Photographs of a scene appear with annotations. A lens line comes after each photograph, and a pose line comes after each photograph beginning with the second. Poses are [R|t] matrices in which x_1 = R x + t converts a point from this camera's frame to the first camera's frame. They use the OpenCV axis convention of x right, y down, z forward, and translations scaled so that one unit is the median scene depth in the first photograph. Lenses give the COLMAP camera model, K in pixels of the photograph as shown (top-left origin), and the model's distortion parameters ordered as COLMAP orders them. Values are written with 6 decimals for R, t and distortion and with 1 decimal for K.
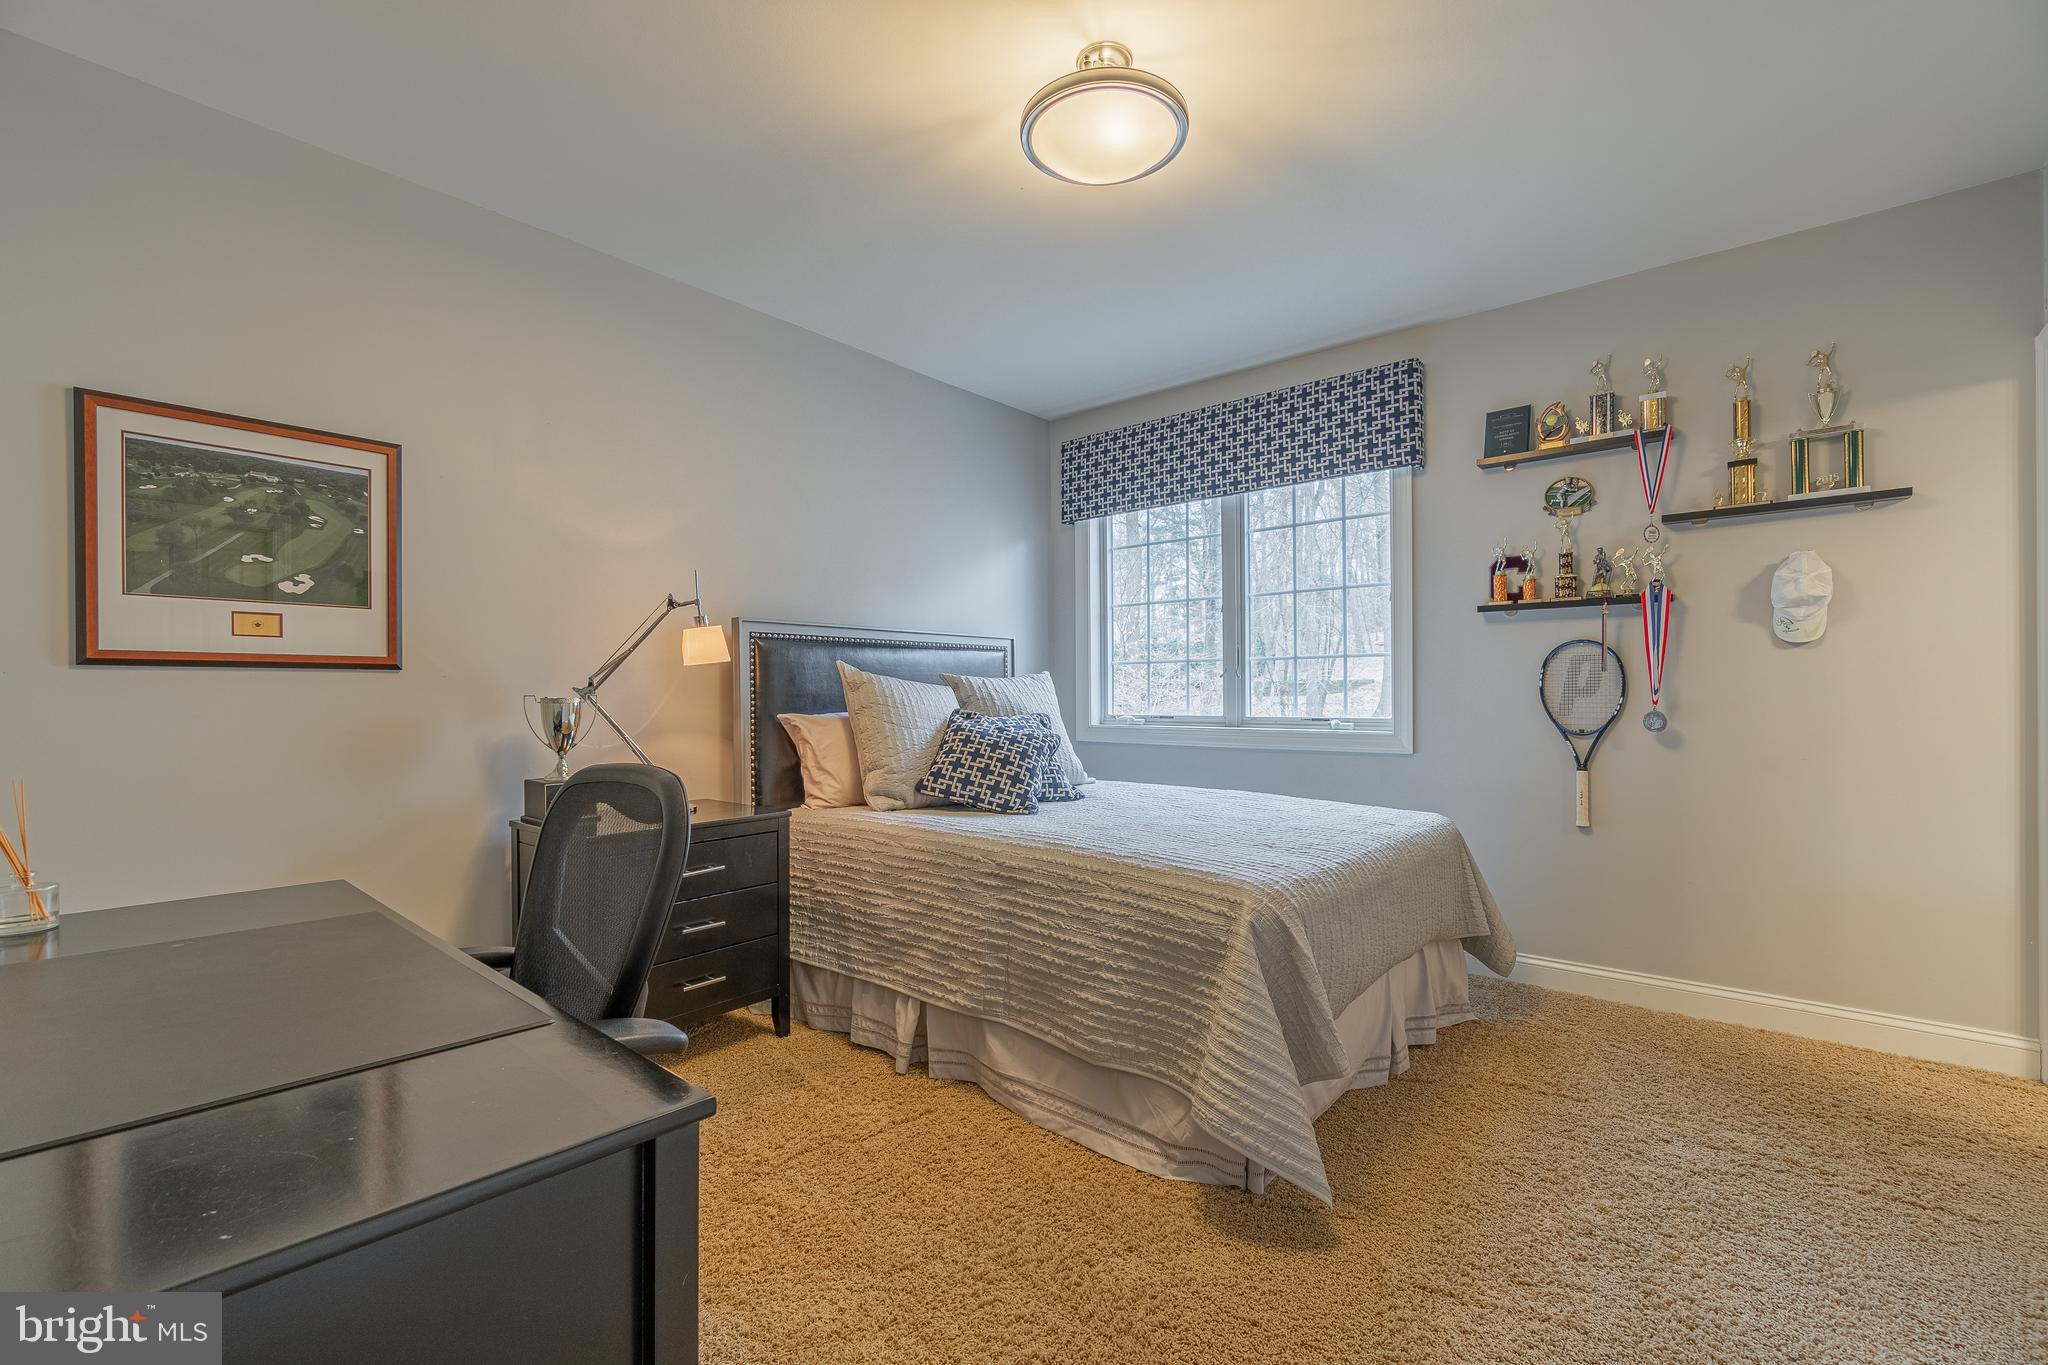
lens RADIAL K [[895.4, 0, 1010.1], [0, 895.4, 691.6], [0, 0, 1]] dist [-0.004833, 0.001450]
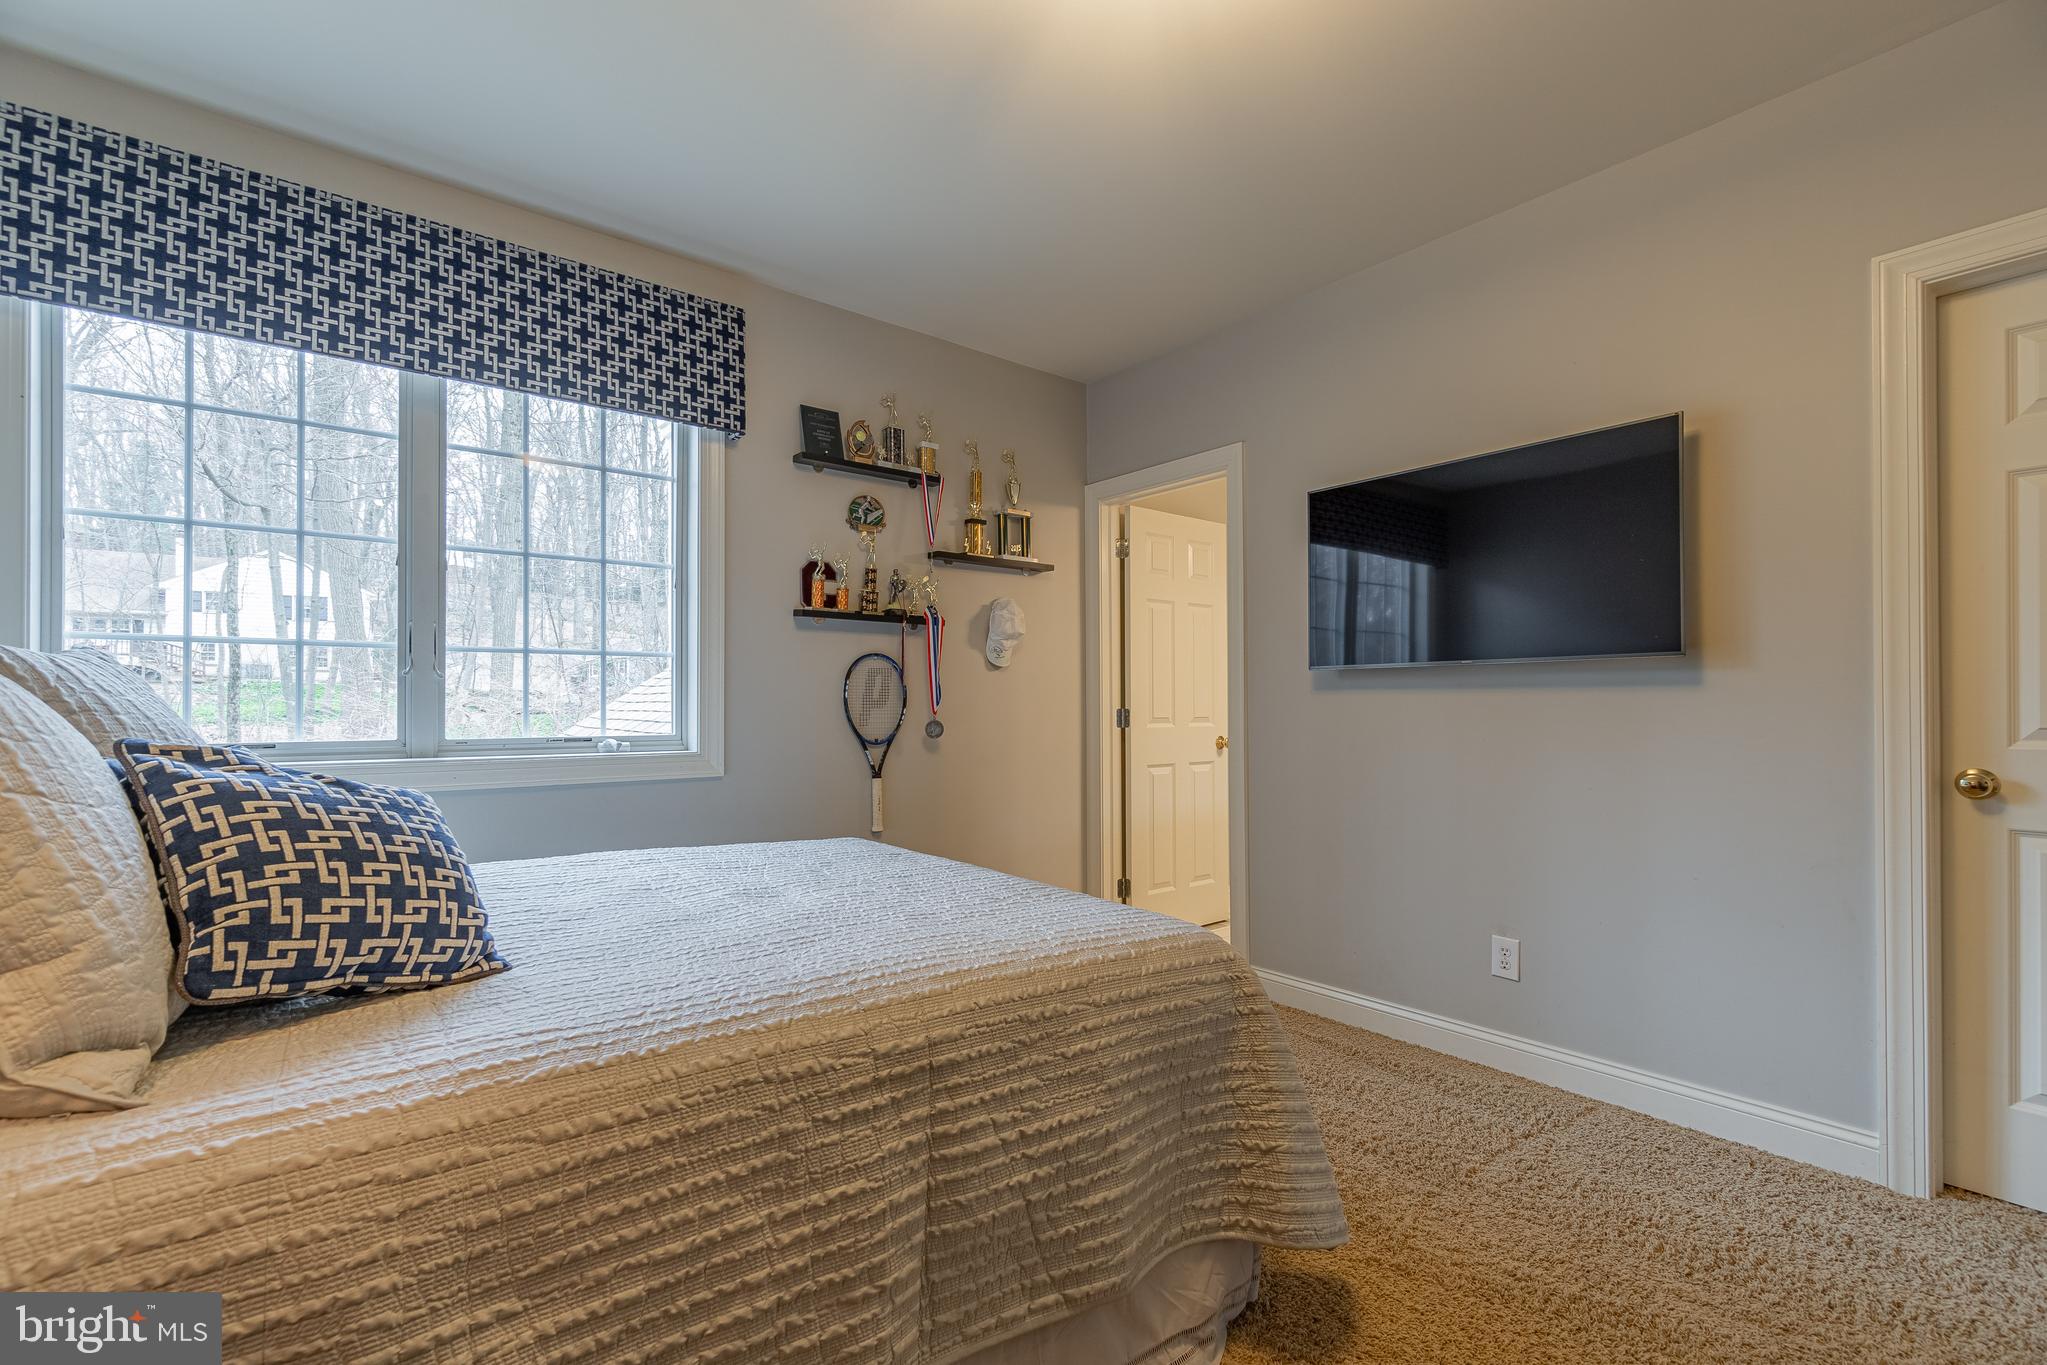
lens RADIAL K [[895.0, 0, 1014.8], [0, 895.0, 689.4], [0, 0, 1]] dist [-0.004833, 0.001450]
pose [[0.183079, 0.023161, 0.982825, -0.359826], [-0.005043, 0.999731, -0.022620, 0.007062], [-0.983085, -0.000815, 0.183147, 0.645294]]
